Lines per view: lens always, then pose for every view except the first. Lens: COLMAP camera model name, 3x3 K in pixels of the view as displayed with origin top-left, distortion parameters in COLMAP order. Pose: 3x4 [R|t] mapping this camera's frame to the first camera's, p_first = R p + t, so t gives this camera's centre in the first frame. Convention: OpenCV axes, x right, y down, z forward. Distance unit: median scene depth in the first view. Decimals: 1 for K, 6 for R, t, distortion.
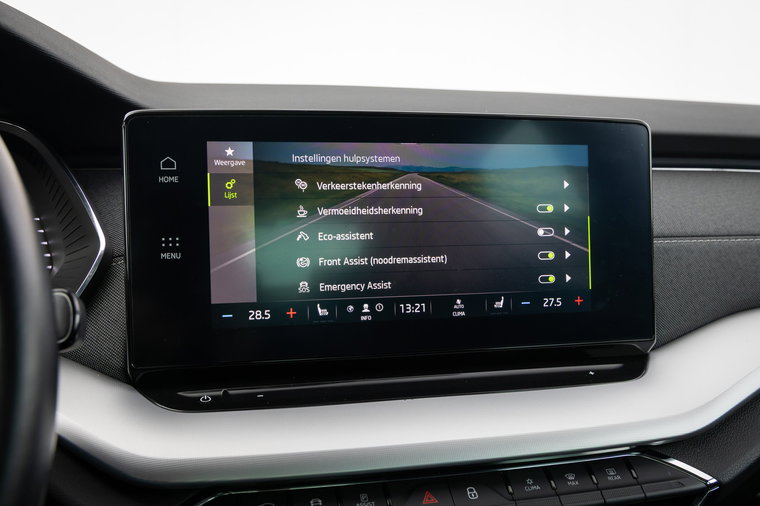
lens RADIAL K [[858.2, 0, 382.7], [0, 858.2, 249.4], [0, 0, 1]] dist [-0.010966, 0.000000]
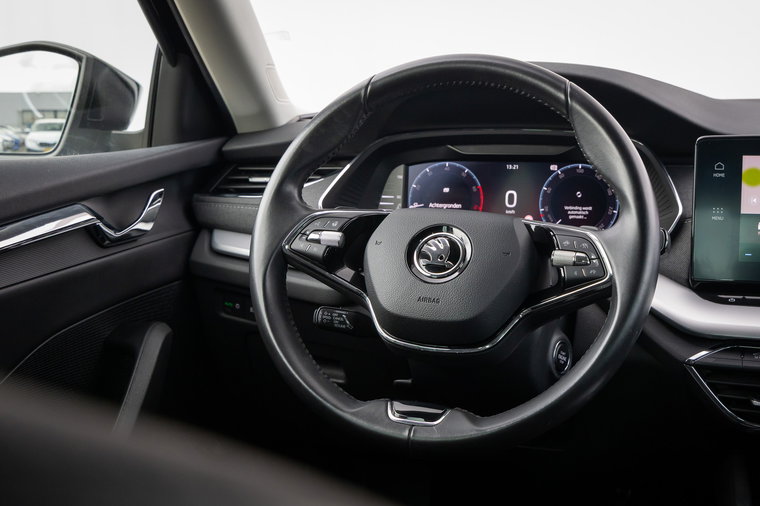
lens RADIAL K [[1225.6, 0, 382.9], [0, 1225.6, 249.0], [0, 0, 1]] dist [0.029465, 0.000000]
pose [[0.850153, 0.058922, -0.523228, 0.501149], [-0.051938, 0.998257, 0.028024, 0.035601], [0.523967, 0.003351, 0.851732, -1.538998]]
